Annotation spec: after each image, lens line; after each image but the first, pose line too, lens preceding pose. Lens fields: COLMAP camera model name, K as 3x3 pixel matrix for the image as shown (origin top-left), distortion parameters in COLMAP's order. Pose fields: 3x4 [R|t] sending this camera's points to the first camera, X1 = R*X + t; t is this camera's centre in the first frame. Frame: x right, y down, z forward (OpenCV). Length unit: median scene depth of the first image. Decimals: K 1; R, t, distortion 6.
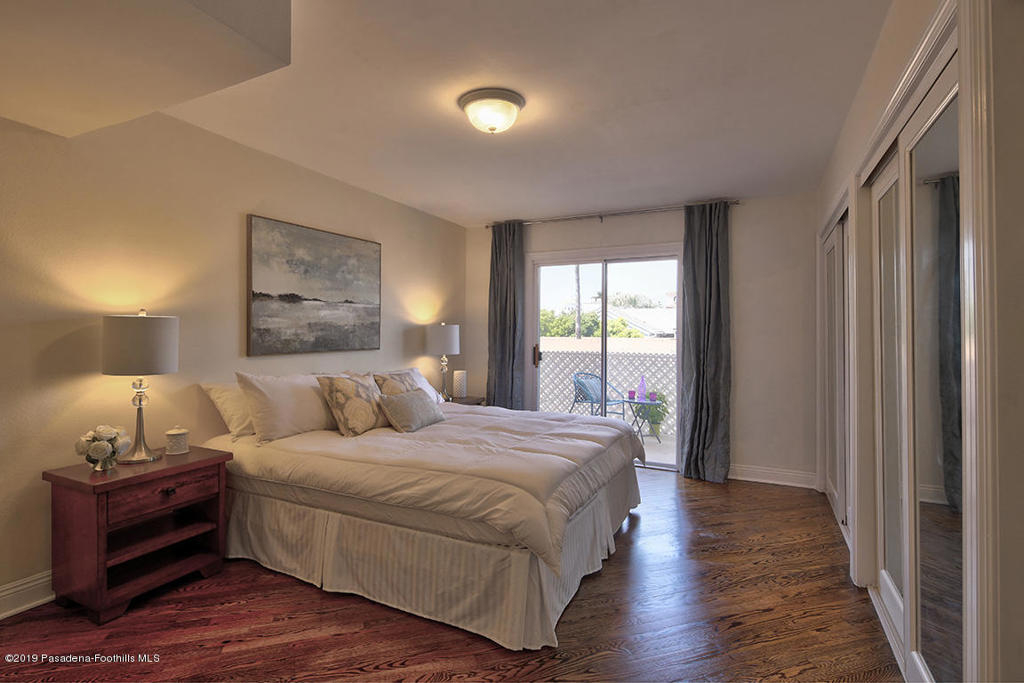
lens RADIAL K [[502.3, 0, 512.0], [0, 502.3, 341.5], [0, 0, 1]] dist [0.000257, 0.000046]
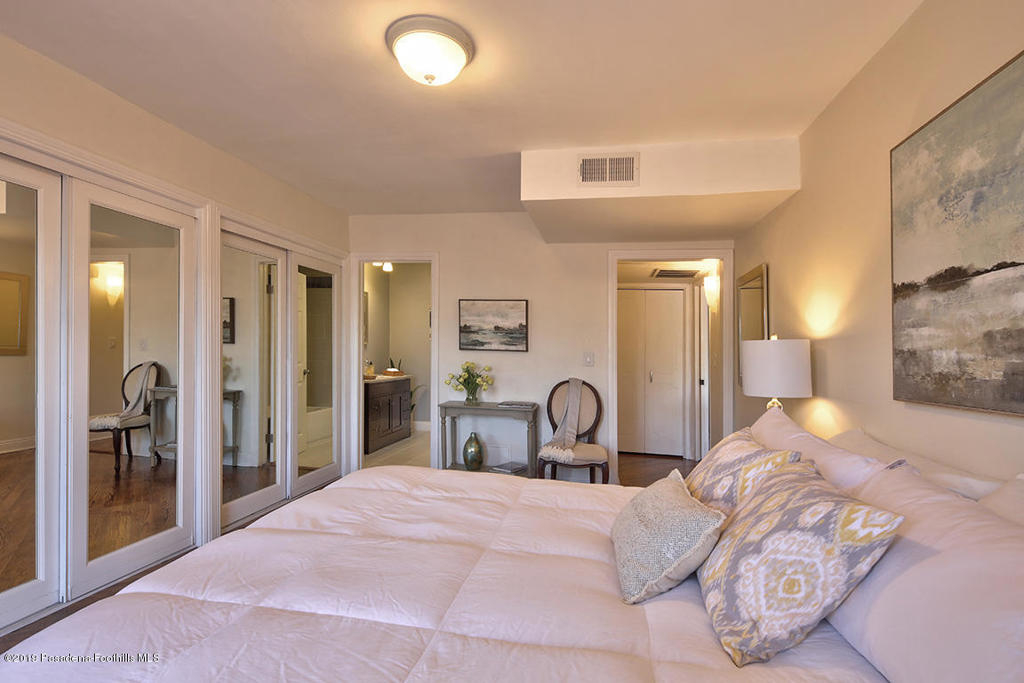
lens RADIAL K [[502.3, 0, 512.0], [0, 502.3, 341.5], [0, 0, 1]] dist [0.000257, 0.000046]
pose [[-0.963458, -0.001466, -0.267855, 0.040064], [0.003251, 0.999847, -0.017165, -0.024373], [0.267839, -0.017408, -0.963306, 1.242837]]
